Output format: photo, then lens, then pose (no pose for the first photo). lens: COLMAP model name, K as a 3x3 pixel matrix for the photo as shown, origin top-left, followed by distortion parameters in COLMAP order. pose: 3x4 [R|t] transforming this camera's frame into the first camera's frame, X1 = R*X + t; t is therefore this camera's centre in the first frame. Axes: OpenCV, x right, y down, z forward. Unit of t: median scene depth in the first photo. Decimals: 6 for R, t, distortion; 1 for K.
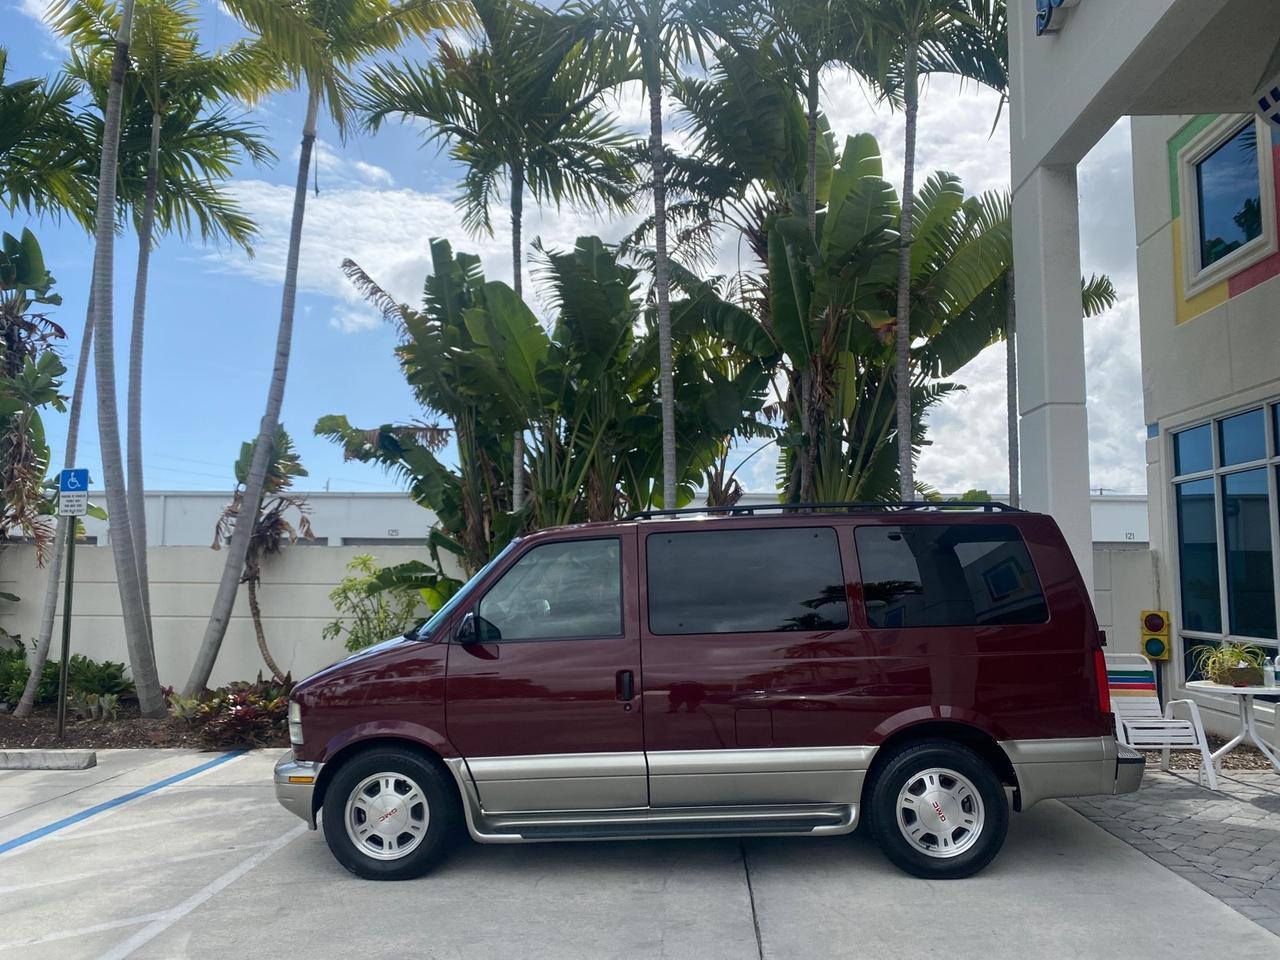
lens RADIAL K [[983.5, 0, 638.1], [0, 983.5, 479.1], [0, 0, 1]] dist [0.019188, -0.016783]
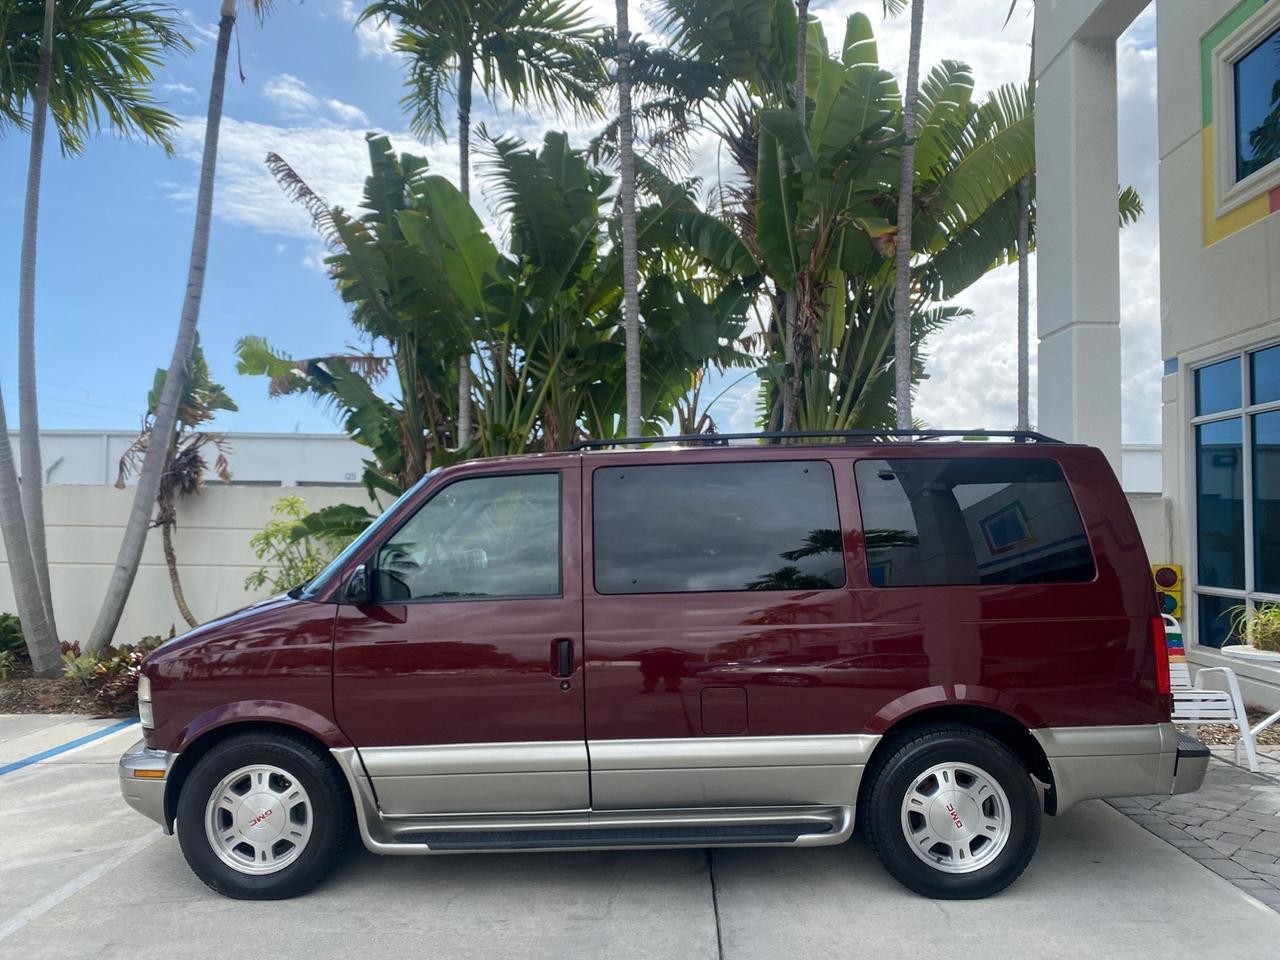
lens RADIAL K [[983.5, 0, 637.4], [0, 983.5, 477.6], [0, 0, 1]] dist [0.019188, -0.016783]
pose [[0.999710, 0.008524, 0.022541, 0.014386], [-0.009637, 0.998715, 0.049753, 0.013436], [-0.022088, -0.049956, 0.998507, 0.112532]]
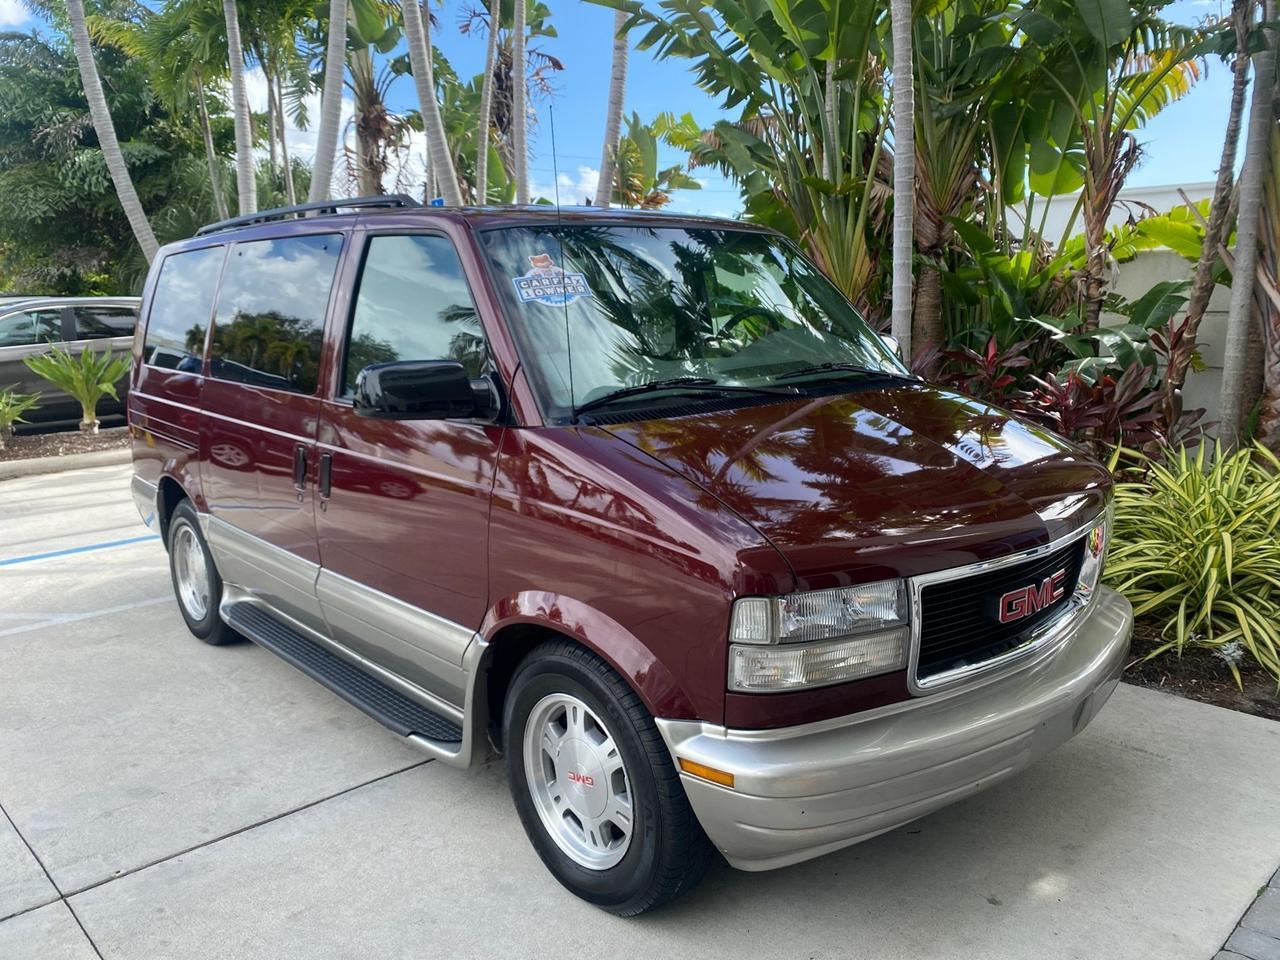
lens RADIAL K [[983.5, 0, 643.8], [0, 983.5, 471.7], [0, 0, 1]] dist [0.019188, -0.016783]
pose [[0.723965, 0.111173, -0.680820, 0.326732], [0.076830, 0.967794, 0.239733, 0.034464], [0.685545, -0.225866, 0.692108, 0.334510]]
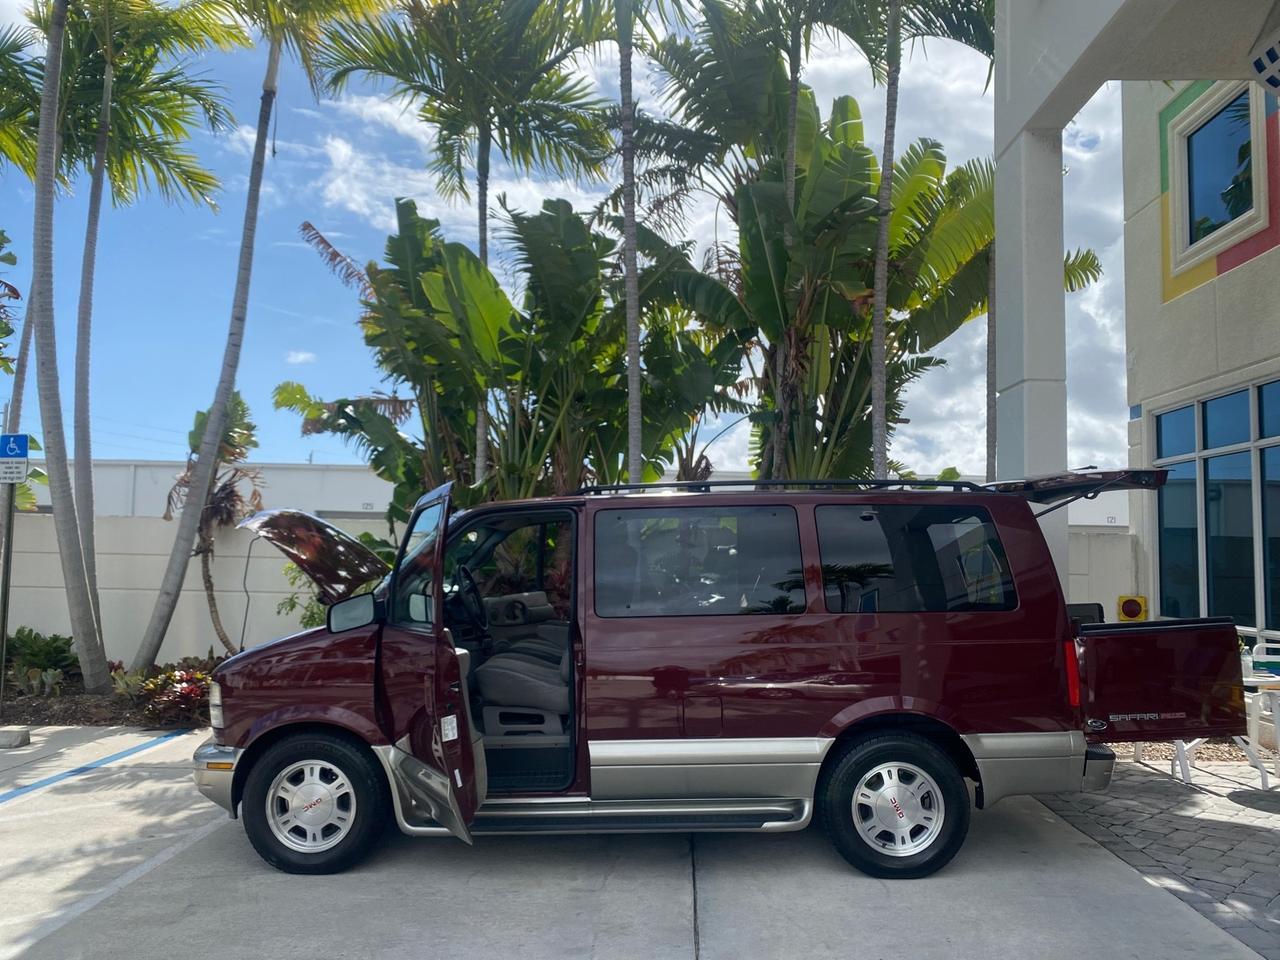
lens RADIAL K [[983.5, 0, 638.3], [0, 983.5, 478.6], [0, 0, 1]] dist [0.019188, -0.016783]
pose [[0.999815, 0.014363, 0.012766, 0.020709], [-0.014644, 0.999647, 0.022171, 0.002351], [-0.012443, -0.022354, 0.999673, 0.033479]]
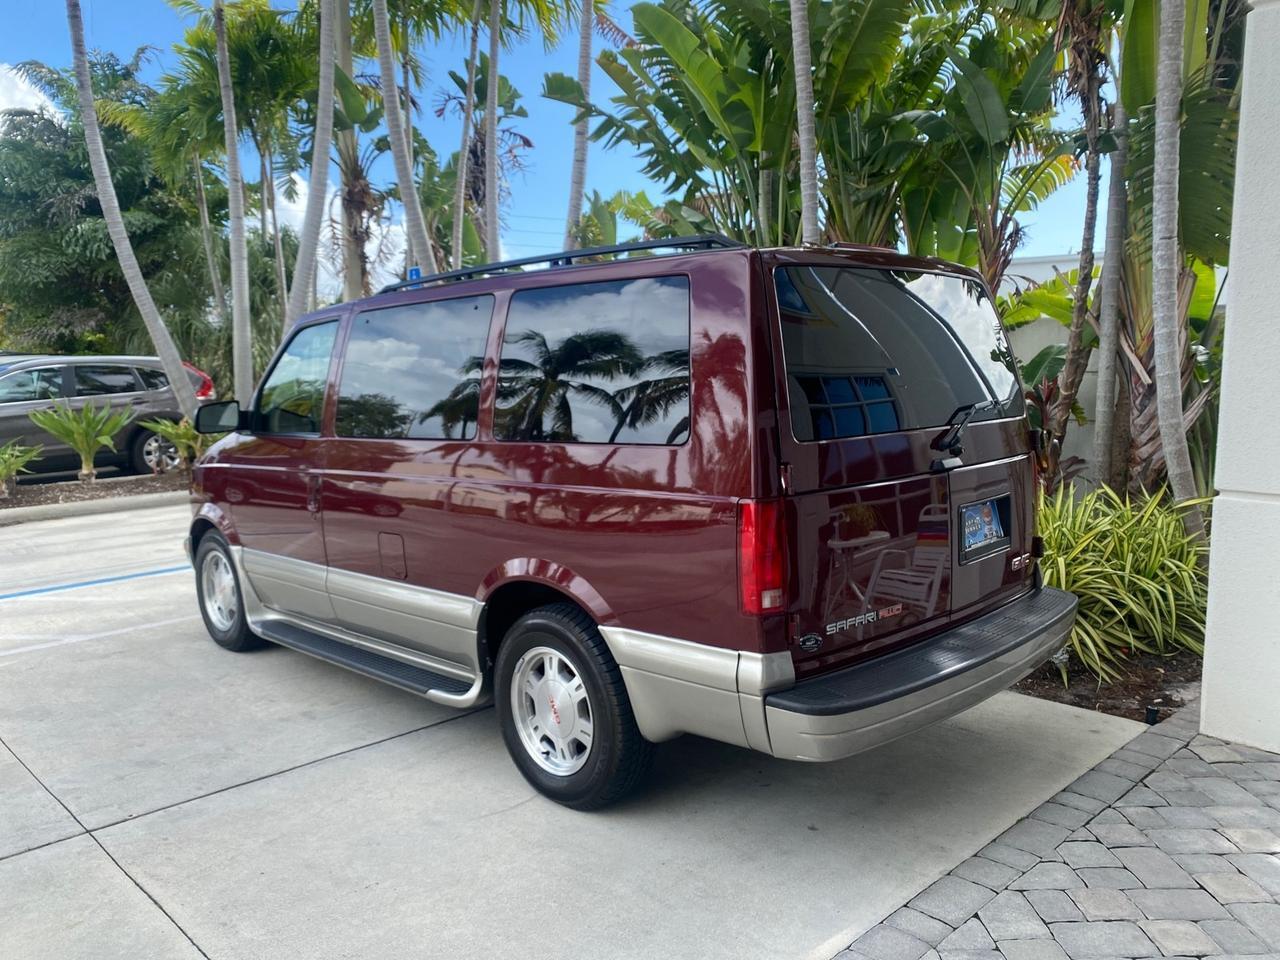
lens RADIAL K [[983.5, 0, 636.8], [0, 983.5, 476.1], [0, 0, 1]] dist [0.019188, -0.016783]
pose [[0.728936, 0.075361, -0.680421, 0.401945], [0.075832, 0.978917, 0.189660, 0.027940], [0.680369, -0.189848, 0.707853, 0.297642]]
